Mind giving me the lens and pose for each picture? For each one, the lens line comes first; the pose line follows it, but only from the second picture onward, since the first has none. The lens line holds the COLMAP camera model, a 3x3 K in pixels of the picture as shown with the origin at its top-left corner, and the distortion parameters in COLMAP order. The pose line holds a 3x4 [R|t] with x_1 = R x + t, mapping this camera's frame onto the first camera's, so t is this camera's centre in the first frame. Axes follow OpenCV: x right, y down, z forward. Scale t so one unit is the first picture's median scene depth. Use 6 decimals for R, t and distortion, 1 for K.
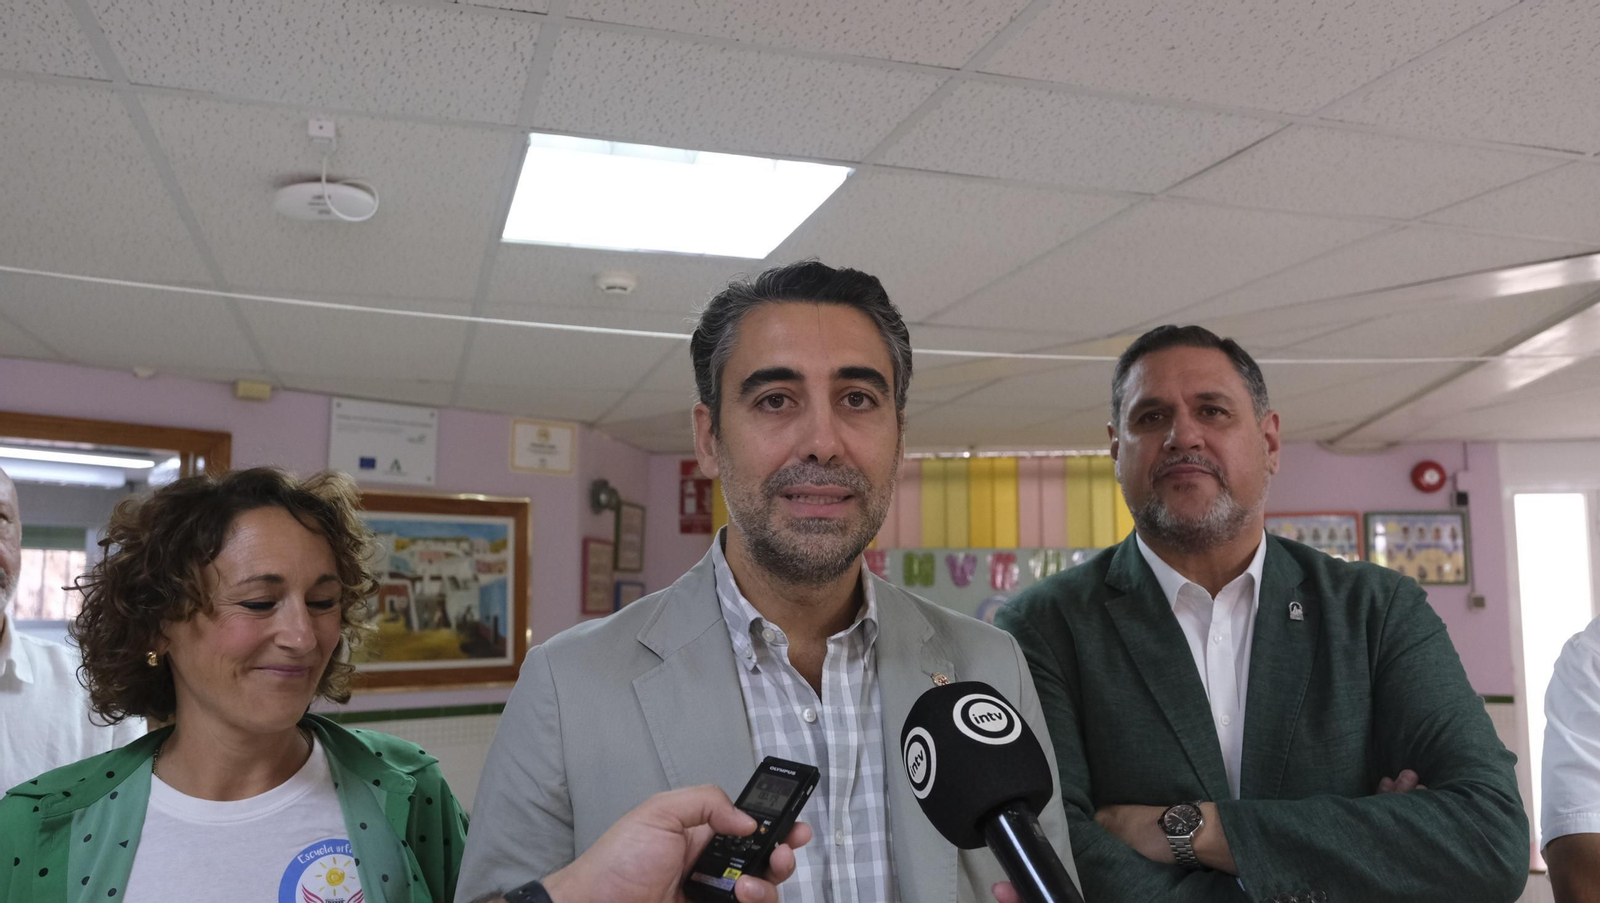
lens RADIAL K [[1294.1, 0, 800.0], [0, 1294.1, 451.5], [0, 0, 1]] dist [-0.009011, -0.006680]
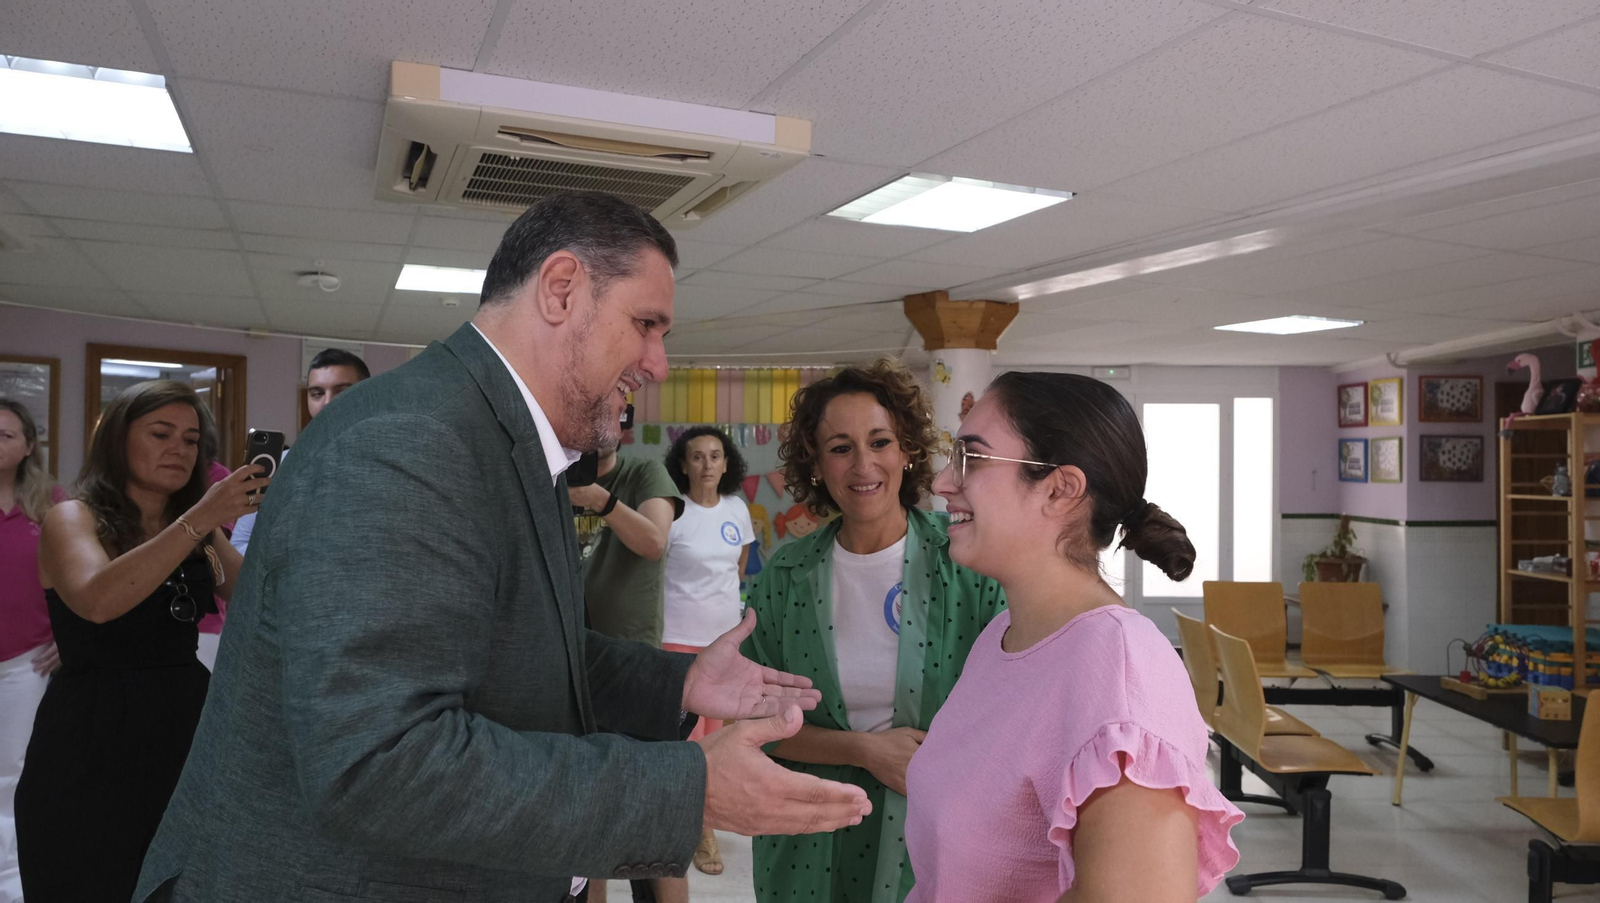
lens RADIAL K [[1129.4, 0, 808.5], [0, 1129.4, 460.8], [0, 0, 1]] dist [-0.005813, 0.000639]
pose [[0.994181, 0.008221, 0.107404, 0.159974], [-0.020801, 0.992967, 0.116546, -0.063752], [-0.105691, -0.118102, 0.987361, -0.611519]]
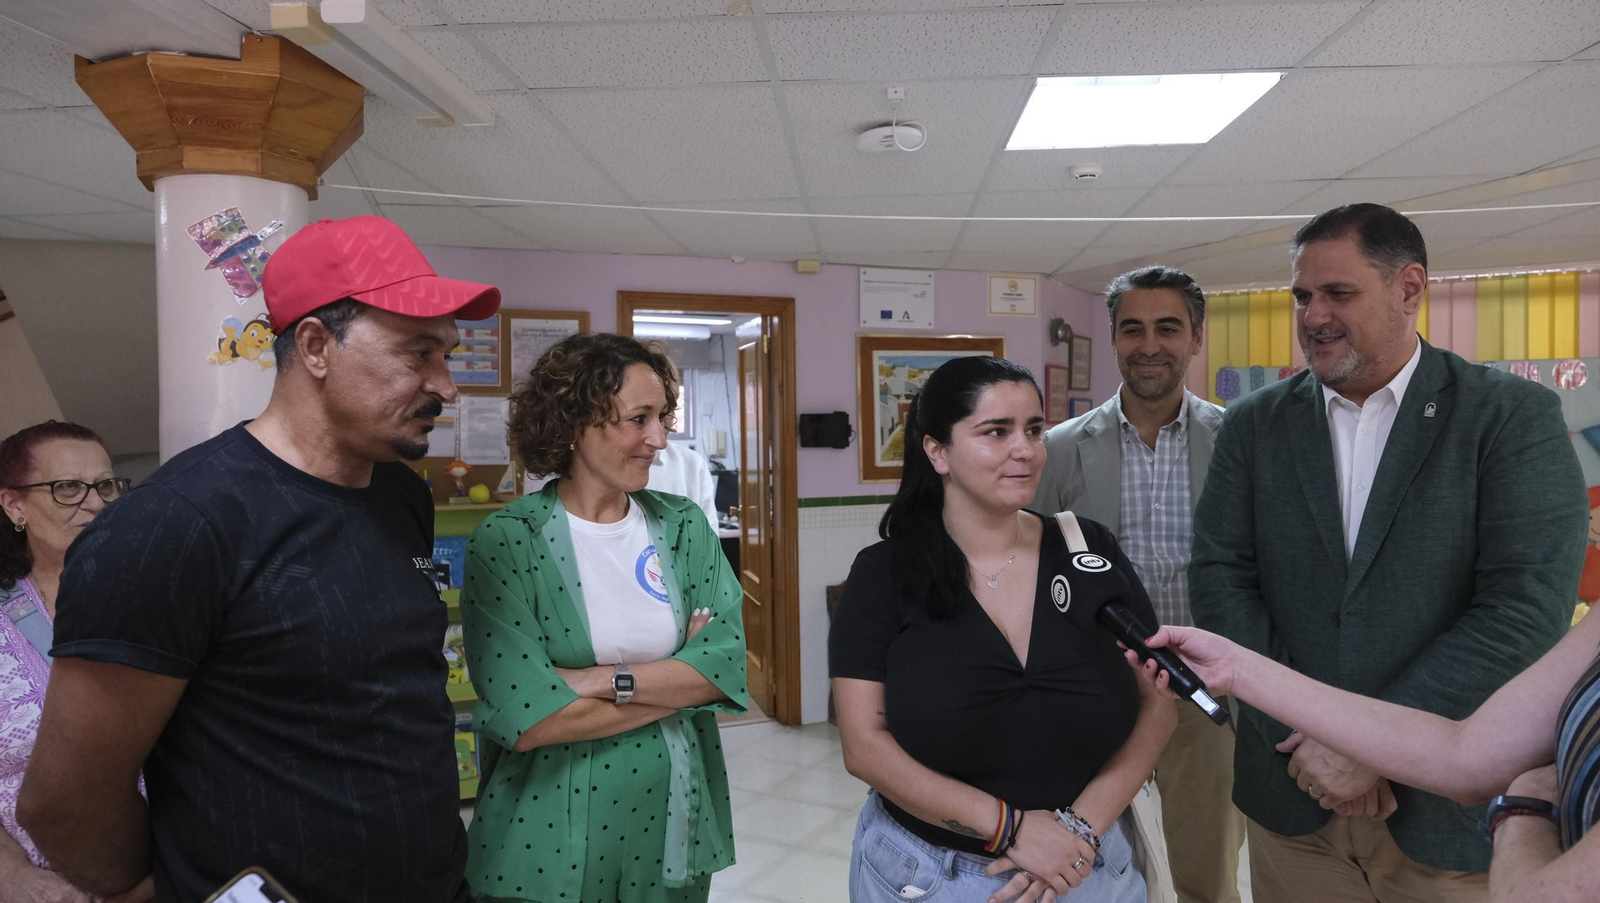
lens RADIAL K [[1094.1, 0, 800.0], [0, 1094.1, 451.5], [0, 0, 1]] dist [-0.021479, 0.001366]
pose [[0.936365, -0.003250, -0.351013, -0.017301], [0.054231, 0.989291, 0.135506, -0.009355], [0.346813, -0.145919, 0.926514, -0.114180]]
